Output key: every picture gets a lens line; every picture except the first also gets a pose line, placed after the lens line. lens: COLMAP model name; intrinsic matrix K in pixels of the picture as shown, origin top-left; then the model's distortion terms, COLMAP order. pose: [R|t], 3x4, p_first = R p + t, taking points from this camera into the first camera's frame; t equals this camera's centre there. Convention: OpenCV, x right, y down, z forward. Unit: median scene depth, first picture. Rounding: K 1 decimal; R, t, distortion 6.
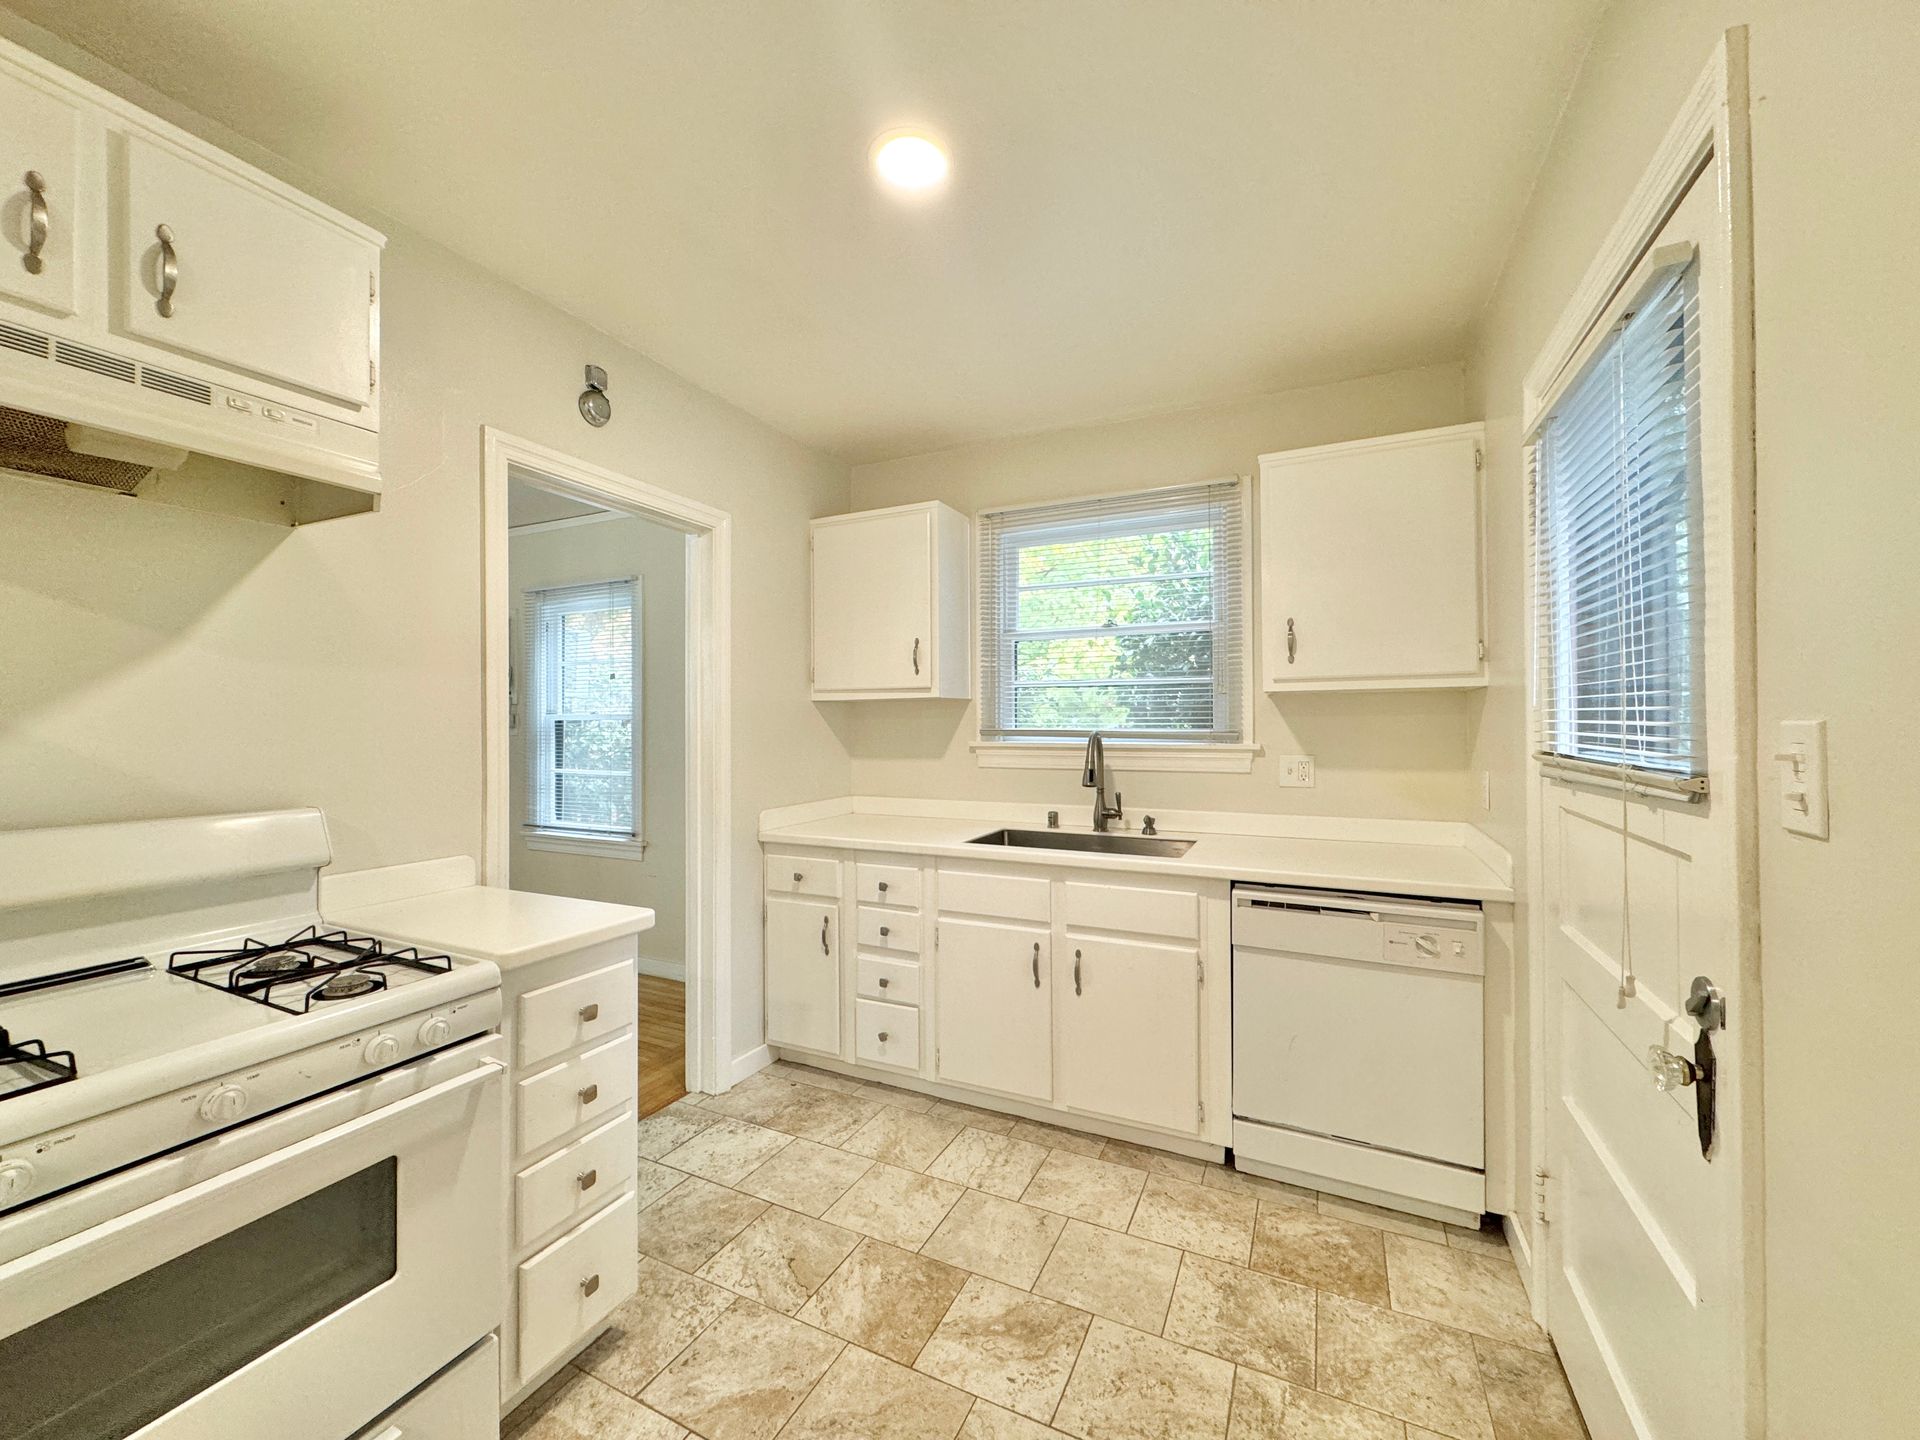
lens RADIAL K [[757.9, 0, 959.4], [0, 757.9, 714.4], [0, 0, 1]] dist [0.001078, 0.000122]
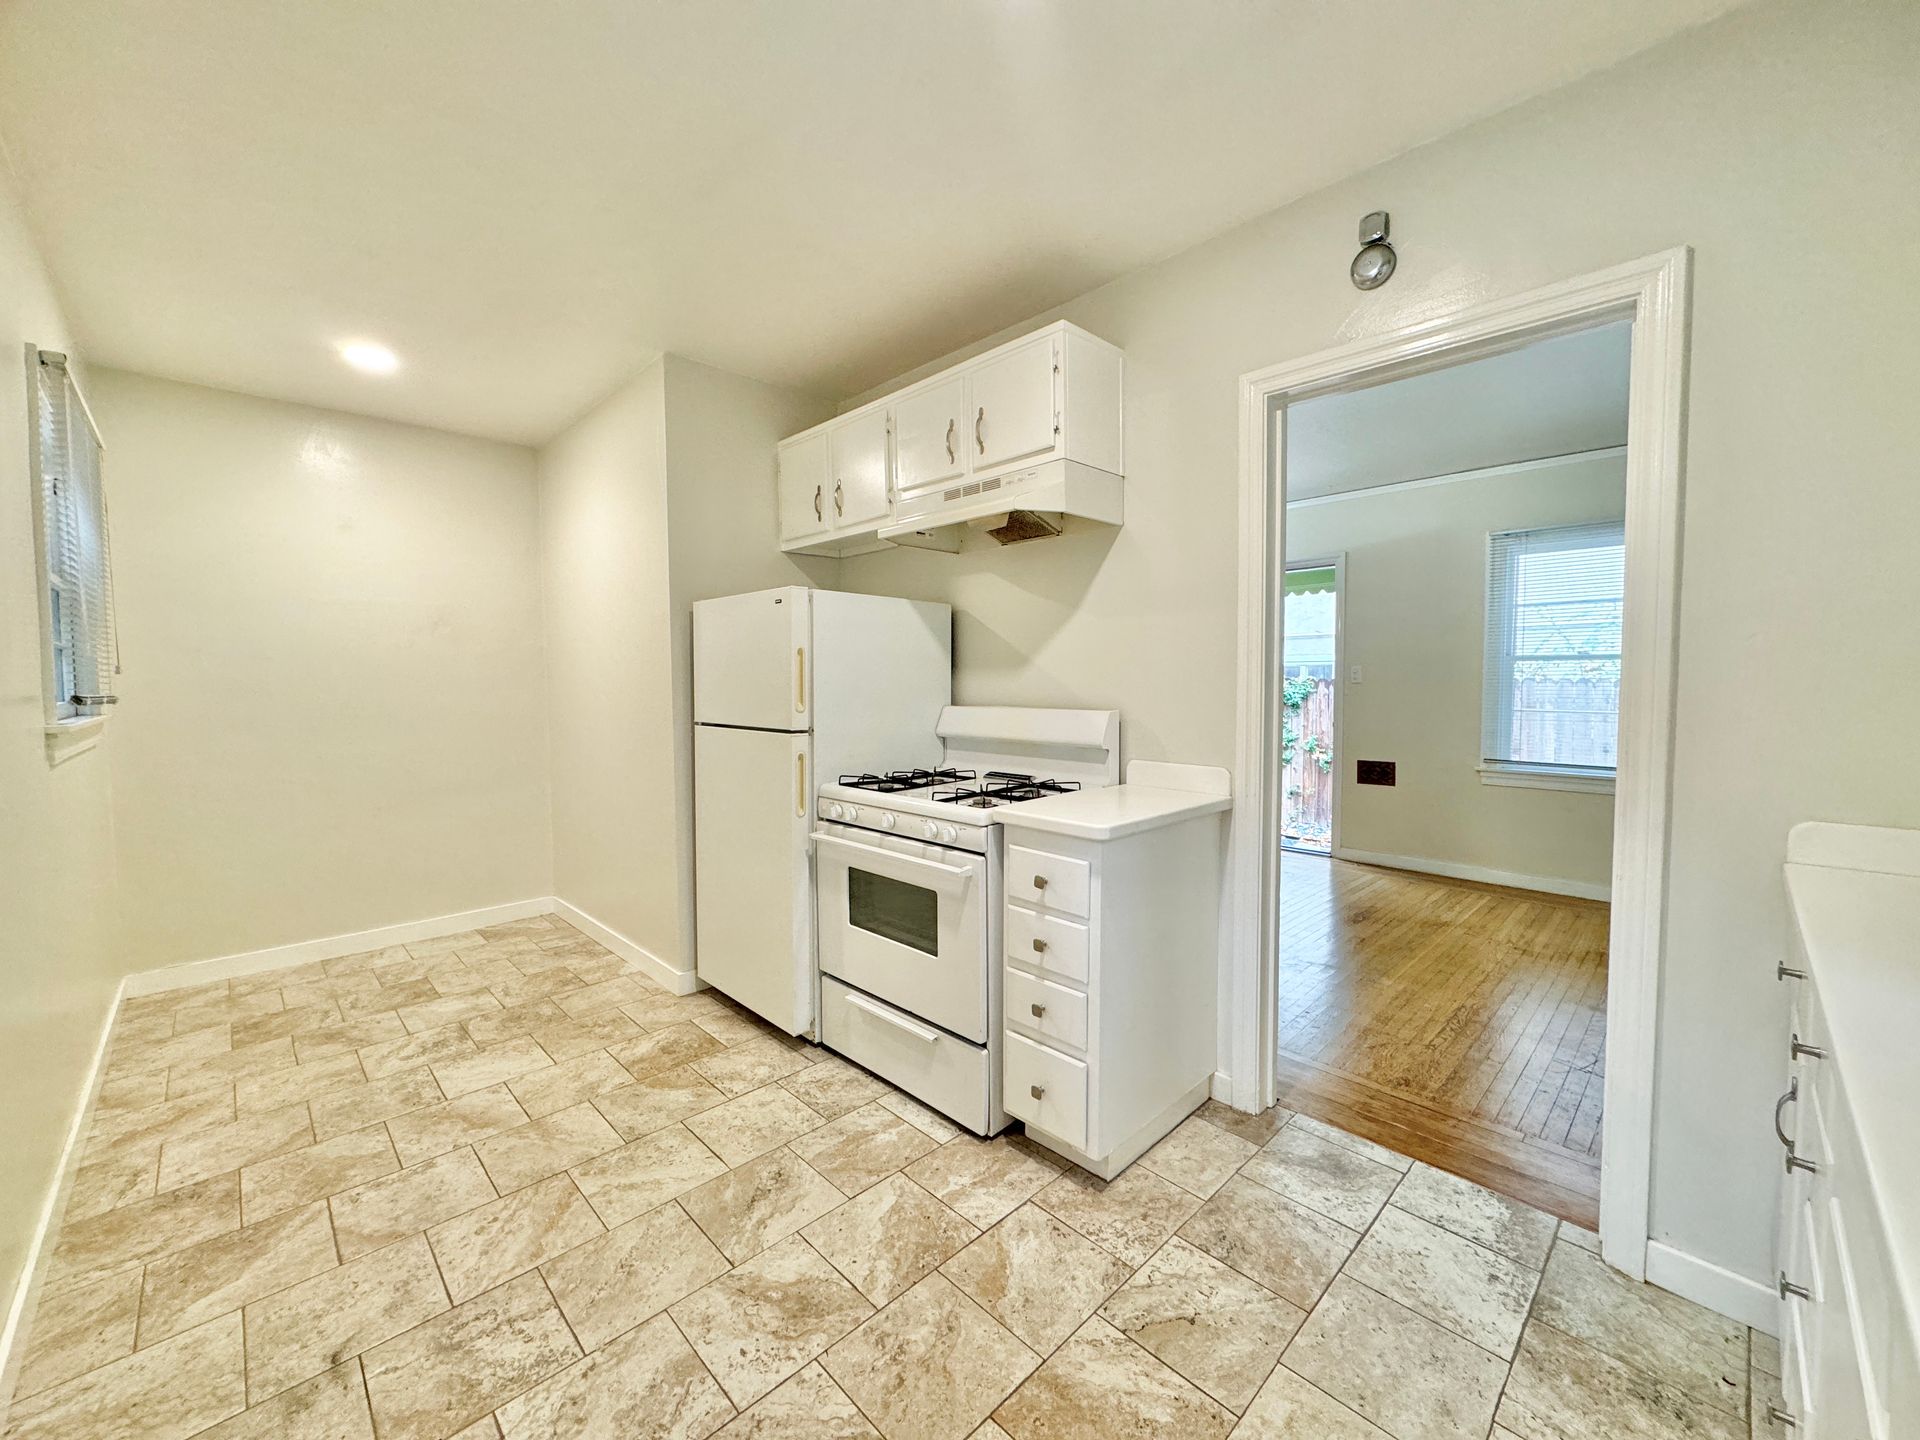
lens RADIAL K [[757.9, 0, 960.6], [0, 757.9, 714.5], [0, 0, 1]] dist [0.001078, 0.000122]
pose [[-0.341964, 0.048106, -0.938481, 0.648536], [0.015992, 0.998842, 0.045373, 0.054288], [0.939577, 0.000508, -0.342337, 1.183114]]
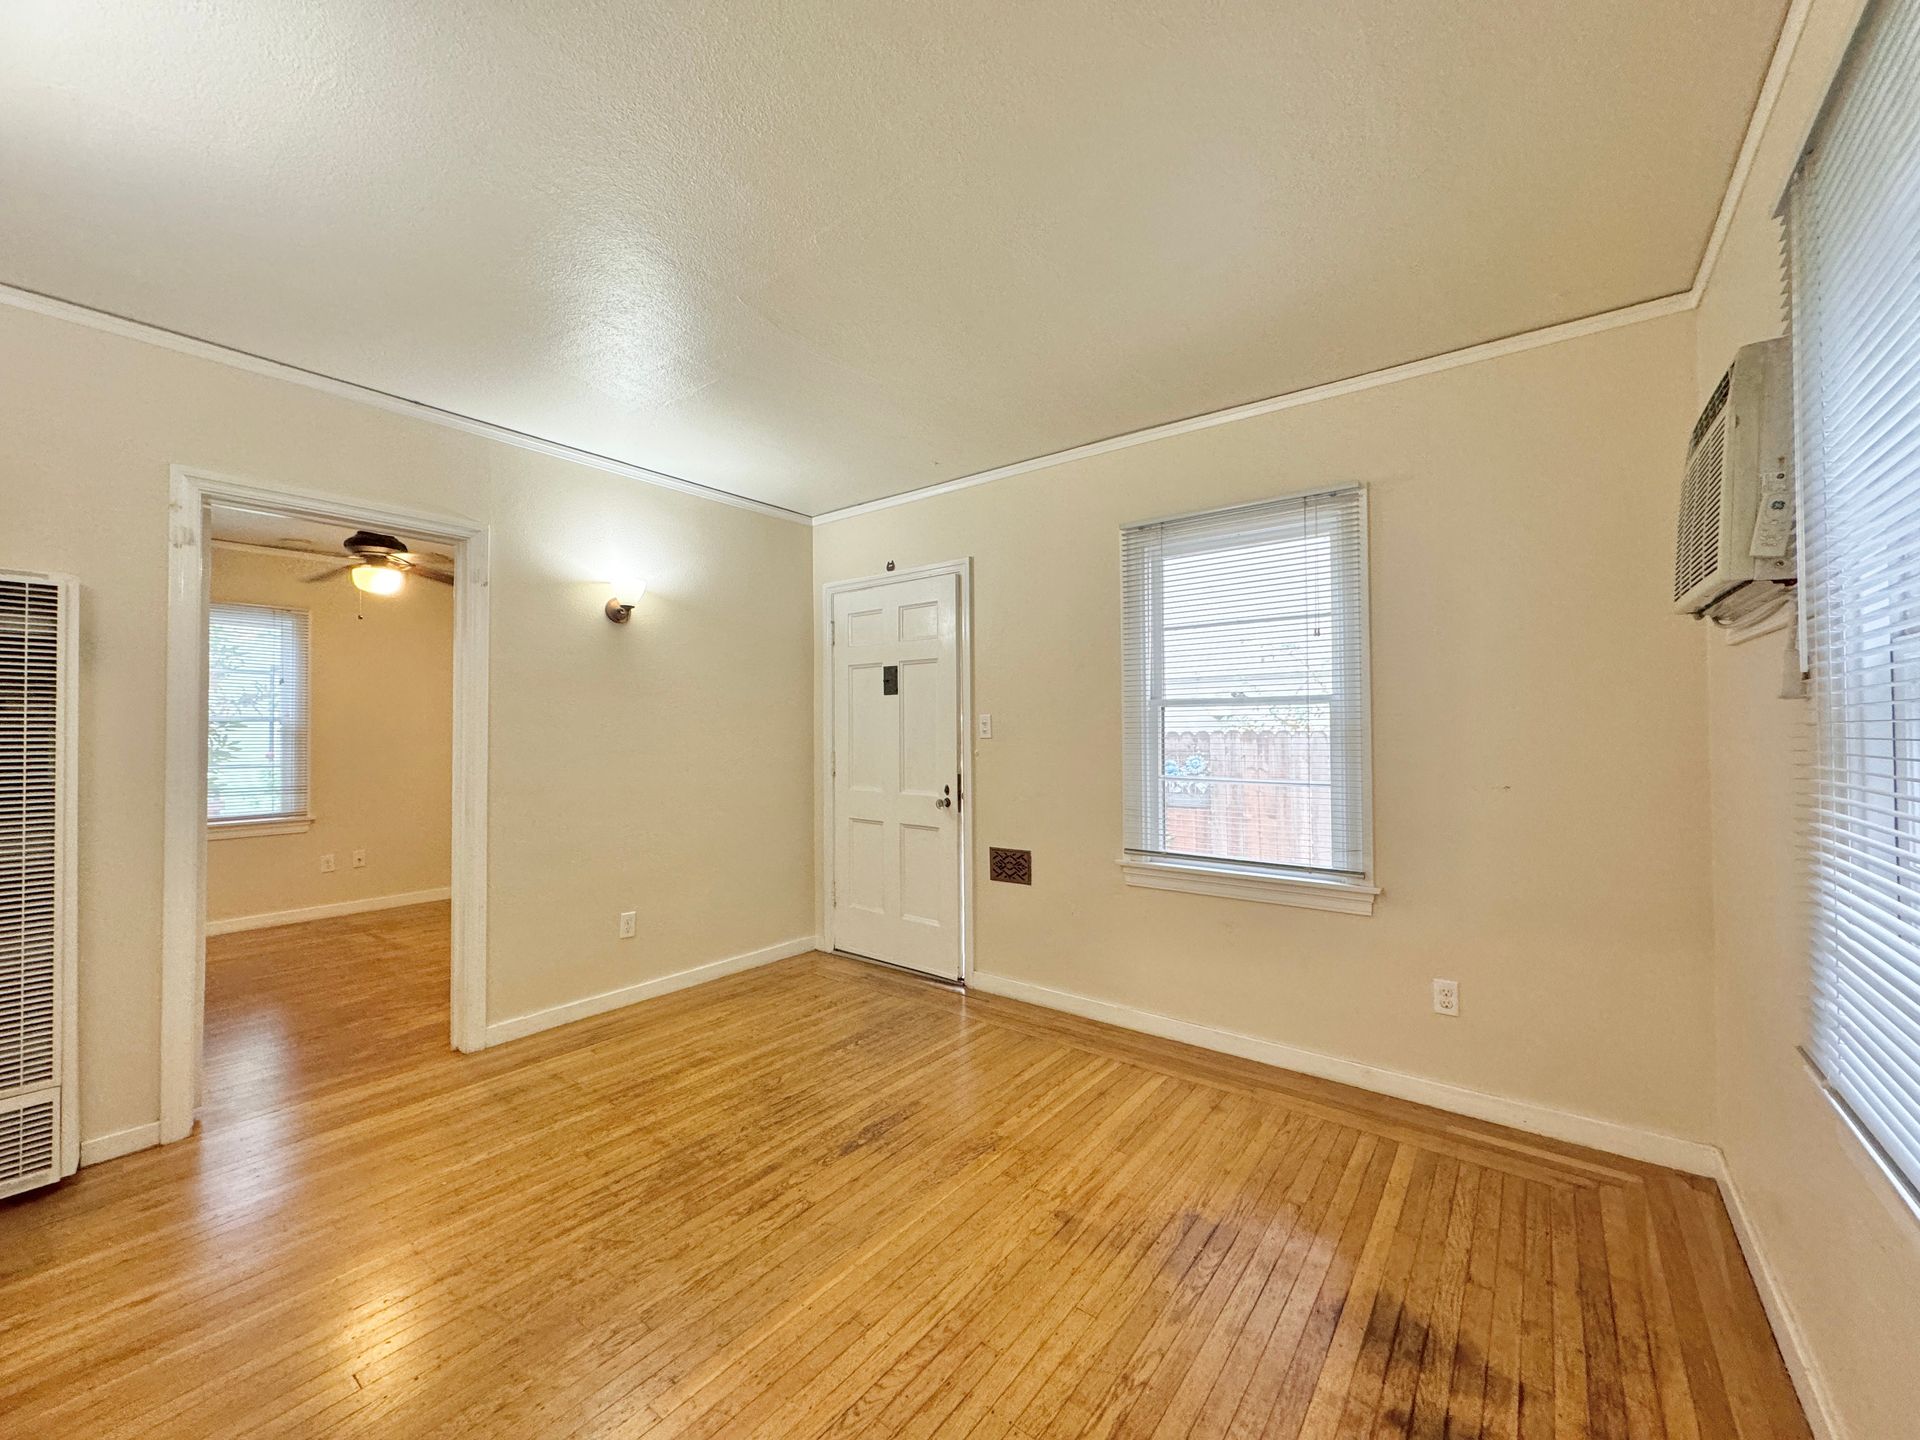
lens RADIAL K [[757.9, 0, 964.7], [0, 757.9, 721.1], [0, 0, 1]] dist [0.001078, 0.000122]
pose [[-0.205259, -0.009117, -0.978665, -0.649130], [0.016499, 0.999782, -0.012774, 0.069325], [0.978569, -0.018769, -0.205064, 2.034338]]
